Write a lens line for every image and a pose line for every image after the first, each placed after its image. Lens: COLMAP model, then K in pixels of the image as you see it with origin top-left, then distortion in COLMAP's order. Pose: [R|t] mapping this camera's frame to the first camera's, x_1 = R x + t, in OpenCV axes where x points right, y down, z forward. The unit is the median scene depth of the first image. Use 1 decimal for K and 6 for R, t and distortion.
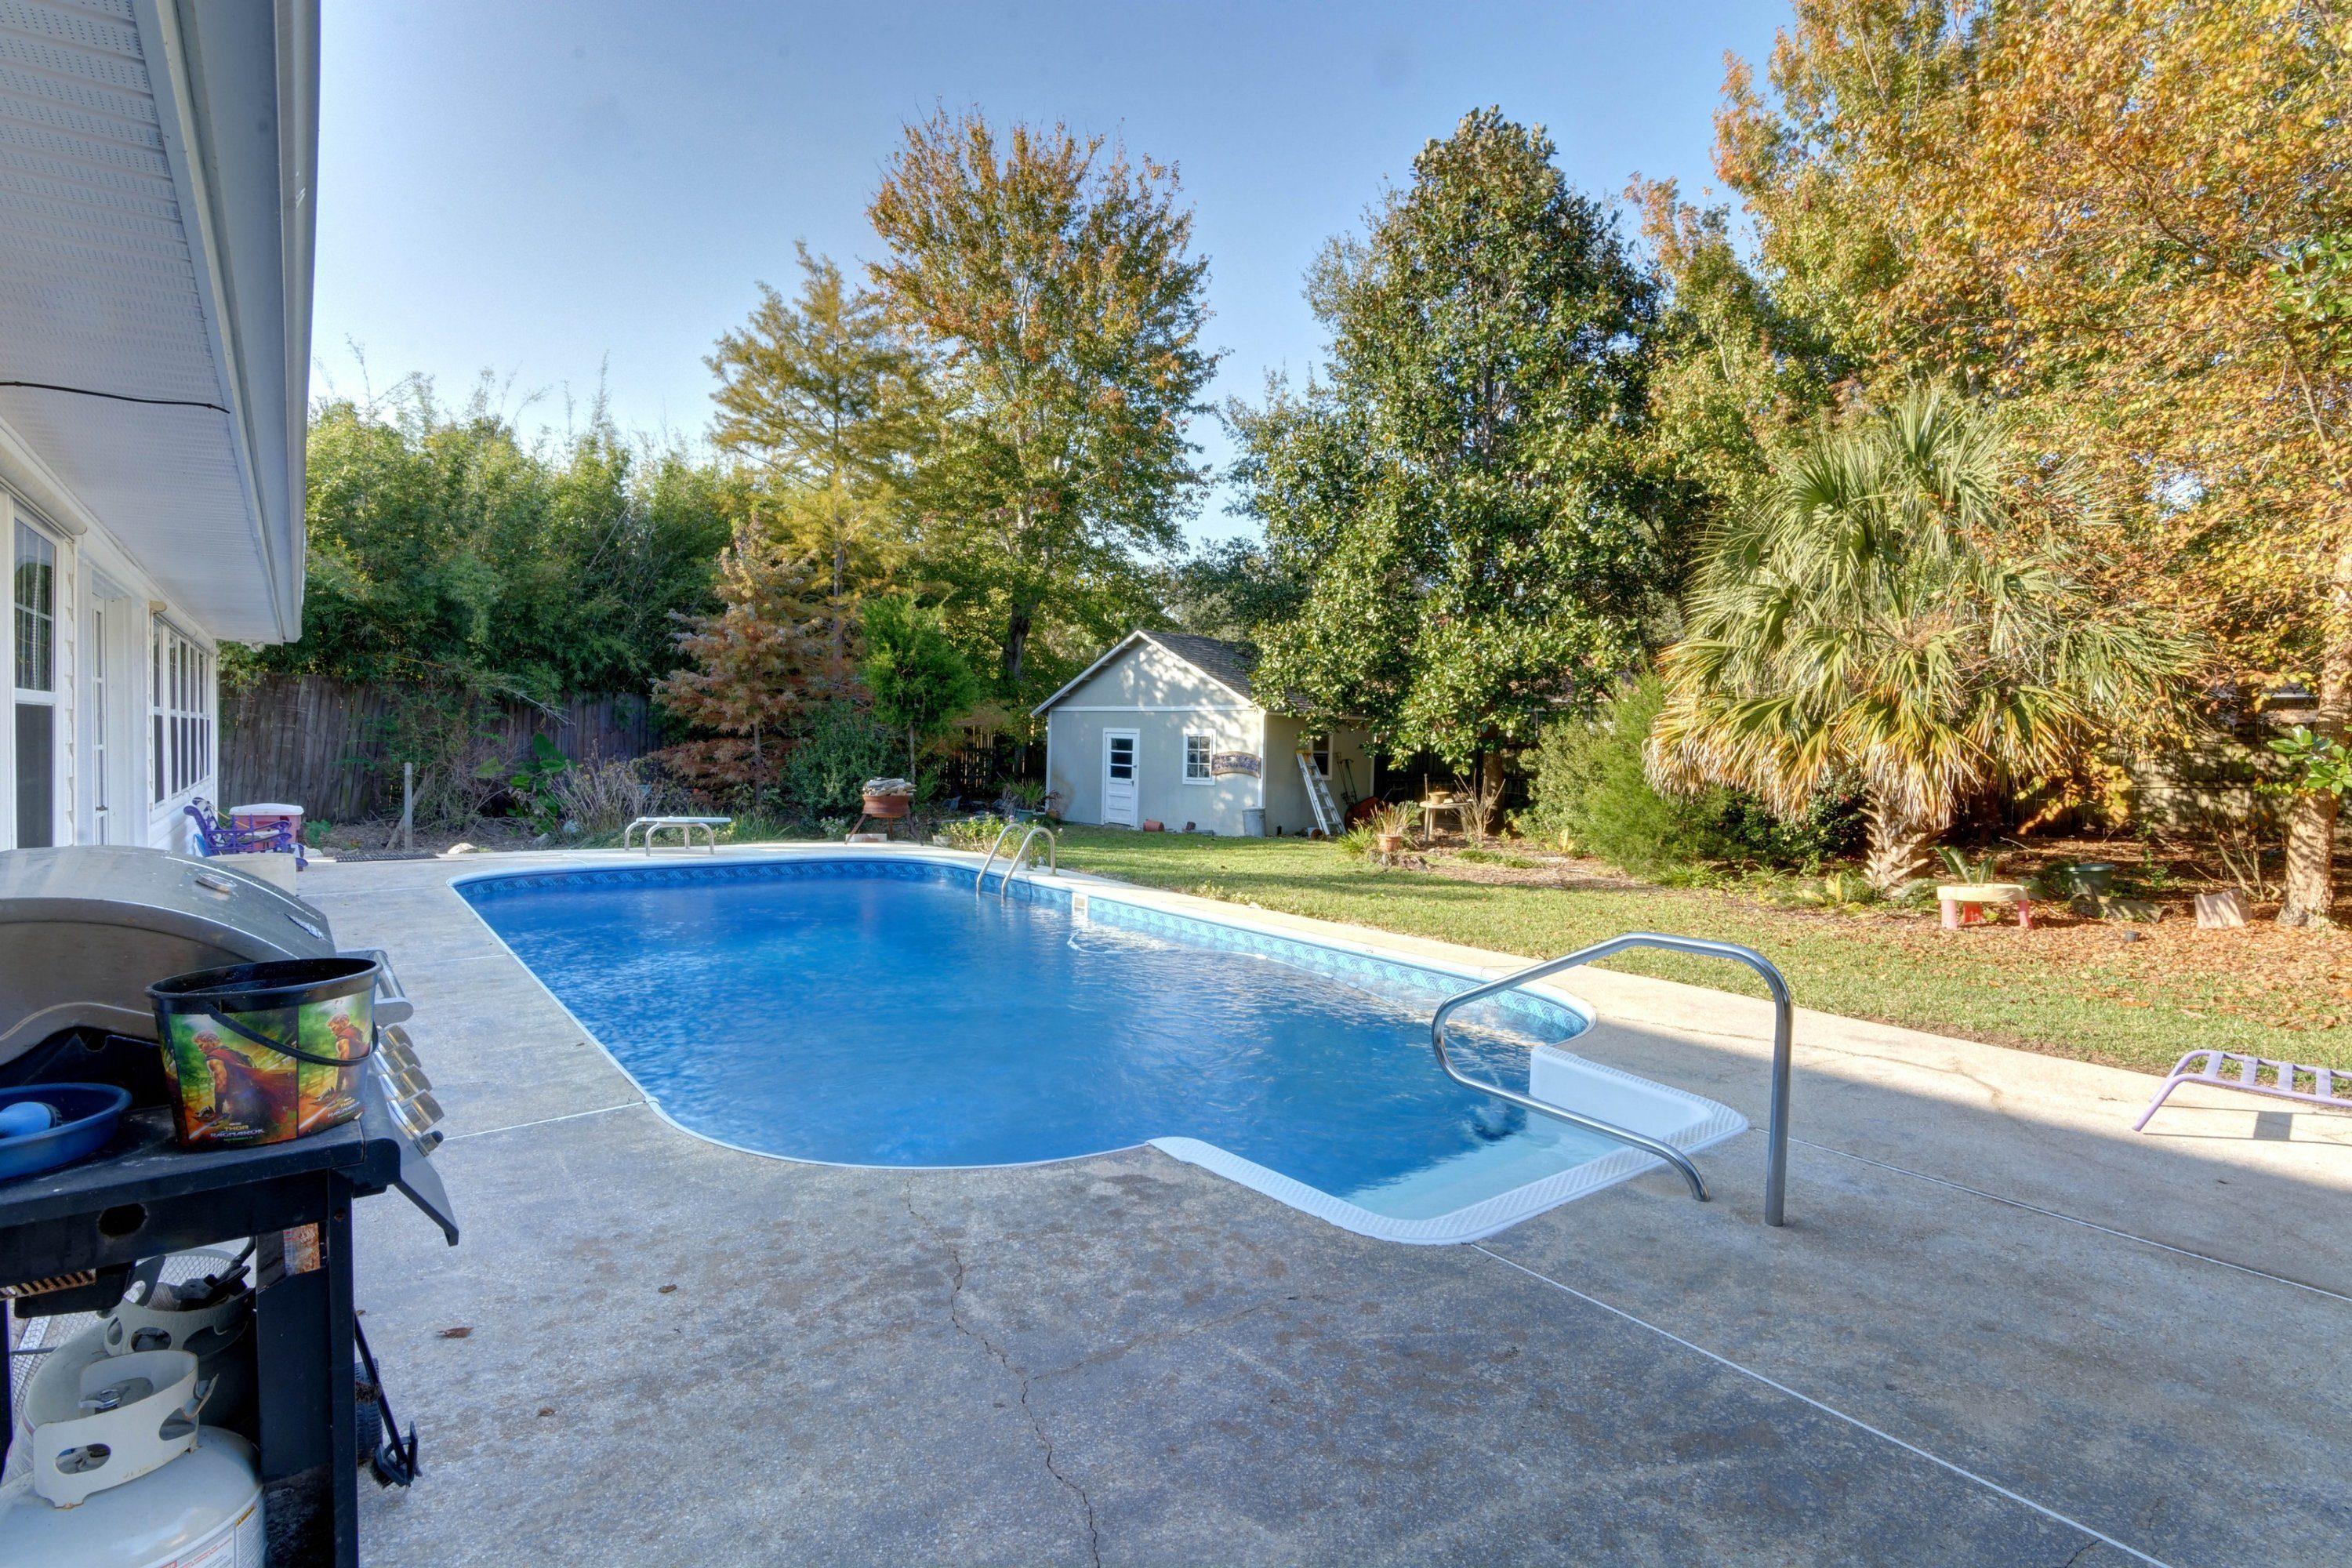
lens RADIAL K [[1133.4, 0, 1187.5], [0, 1133.4, 778.3], [0, 0, 1]] dist [0.001764, 0.000006]
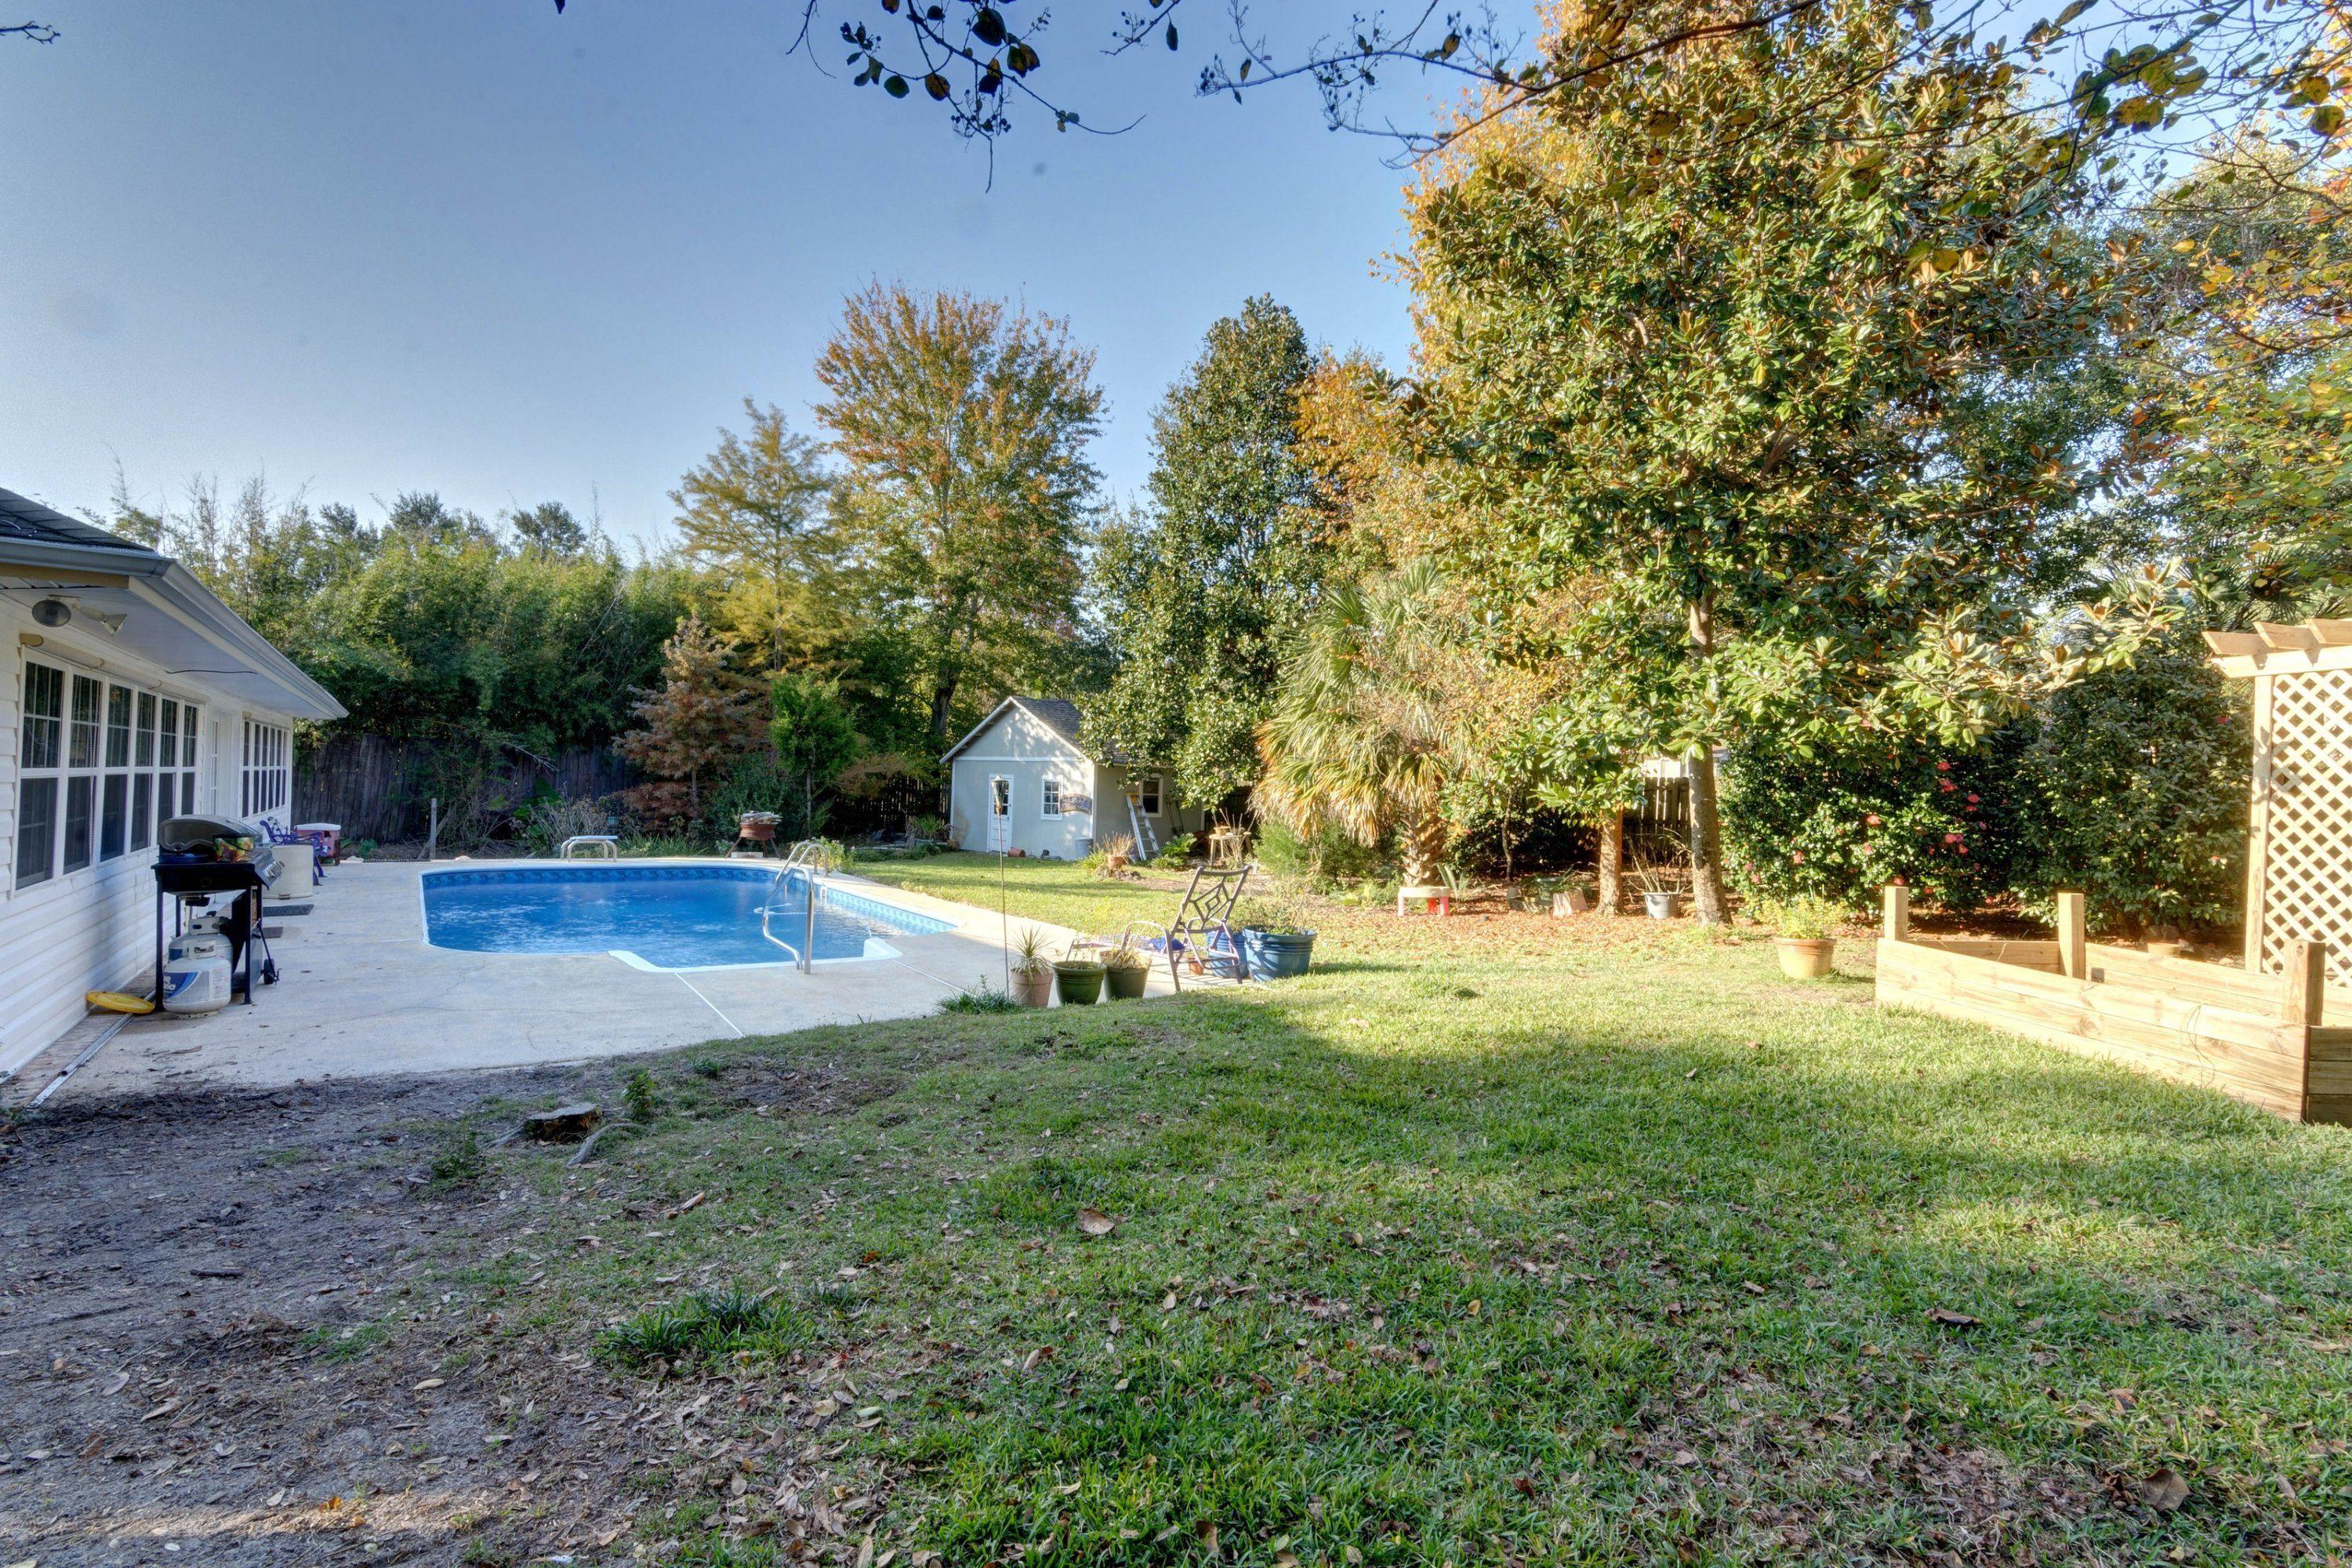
lens RADIAL K [[1107.7, 0, 1176.0], [0, 1107.7, 784.0], [0, 0, 1]] dist [-0.003395, -0.000378]
pose [[0.998486, 0.004995, -0.054784, 0.225852], [-0.006740, 0.999474, -0.031723, 0.004256], [0.054597, 0.032044, 0.997994, -0.228985]]
